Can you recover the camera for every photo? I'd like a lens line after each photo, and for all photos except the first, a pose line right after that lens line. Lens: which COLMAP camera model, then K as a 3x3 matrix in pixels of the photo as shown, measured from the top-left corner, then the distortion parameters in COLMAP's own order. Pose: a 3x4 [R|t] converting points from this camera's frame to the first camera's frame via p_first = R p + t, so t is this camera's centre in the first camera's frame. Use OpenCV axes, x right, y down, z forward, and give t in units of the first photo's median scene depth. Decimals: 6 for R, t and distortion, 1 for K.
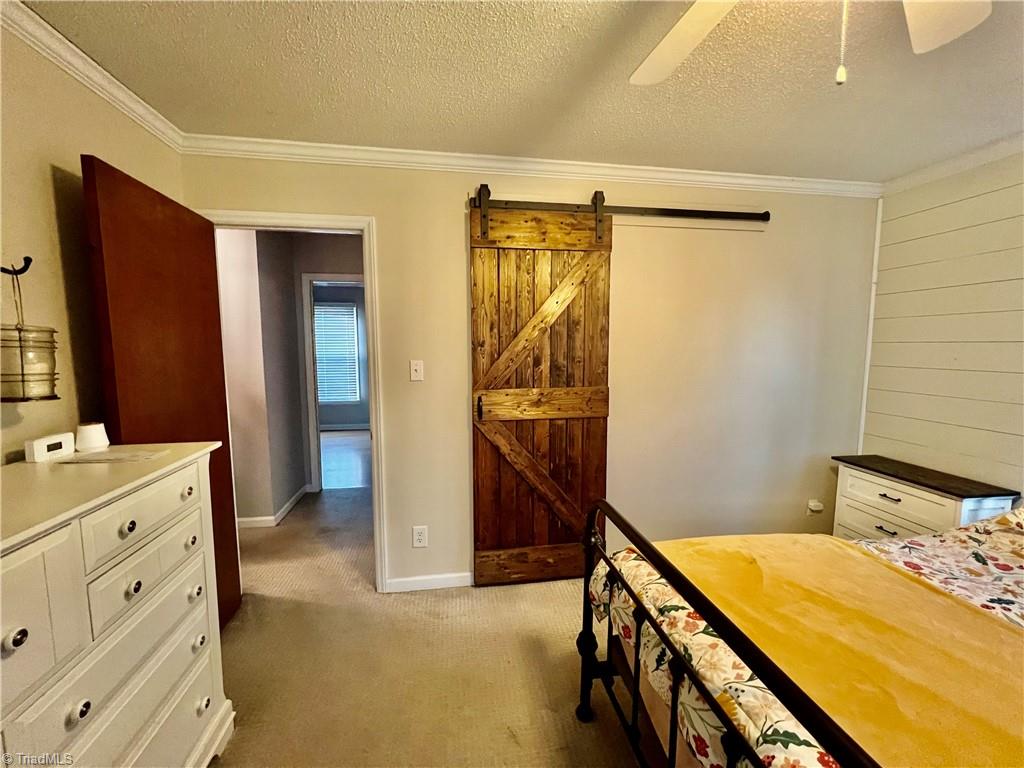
lens RADIAL K [[410.3, 0, 509.3], [0, 410.3, 384.3], [0, 0, 1]] dist [-0.000568, 0.000128]
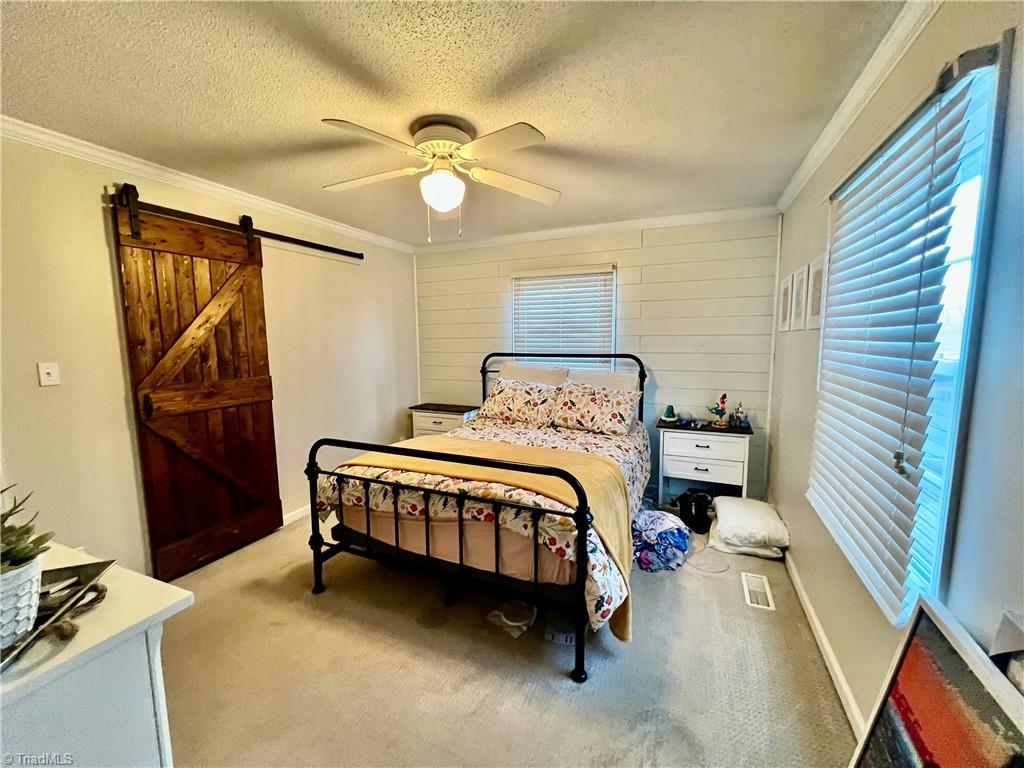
lens RADIAL K [[410.3, 0, 509.3], [0, 410.3, 384.0], [0, 0, 1]] dist [-0.000568, 0.000128]
pose [[0.544978, -0.097953, 0.832709, -0.417672], [0.091621, 0.994162, 0.056982, 0.027753], [-0.833429, 0.045239, 0.550771, -0.295567]]
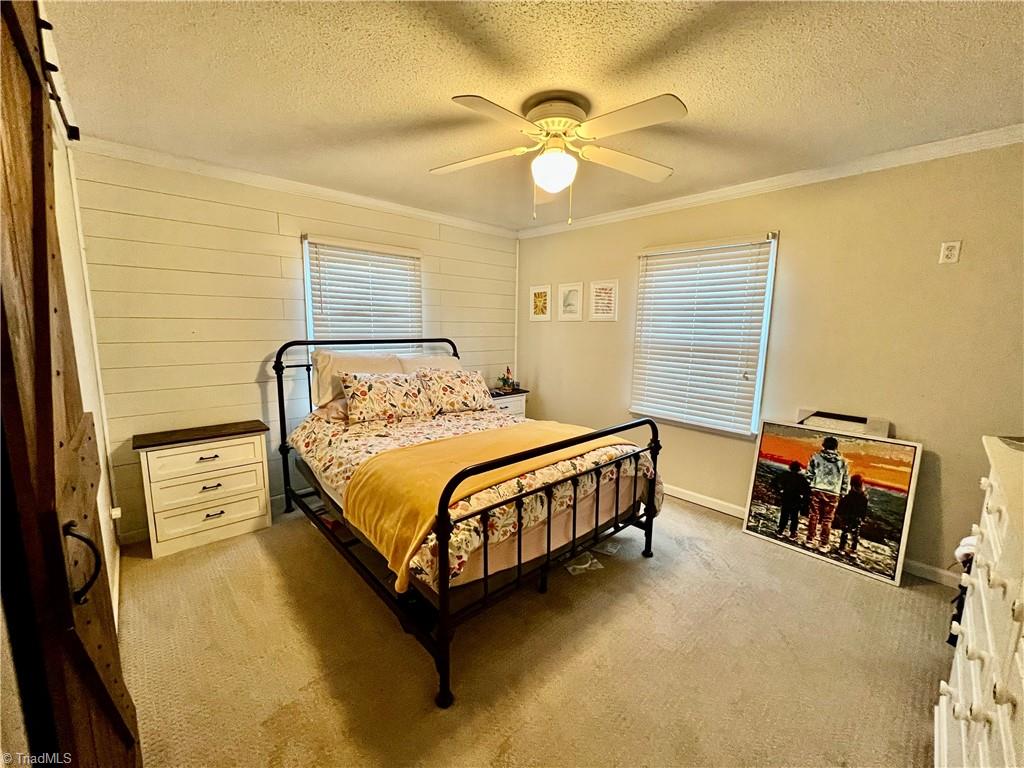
lens RADIAL K [[410.3, 0, 508.8], [0, 410.3, 385.4], [0, 0, 1]] dist [-0.000568, 0.000128]
pose [[-0.553885, -0.130545, 0.822295, -0.424351], [0.068057, 0.977228, 0.200984, -0.086269], [-0.829807, 0.167285, -0.532387, 0.872433]]
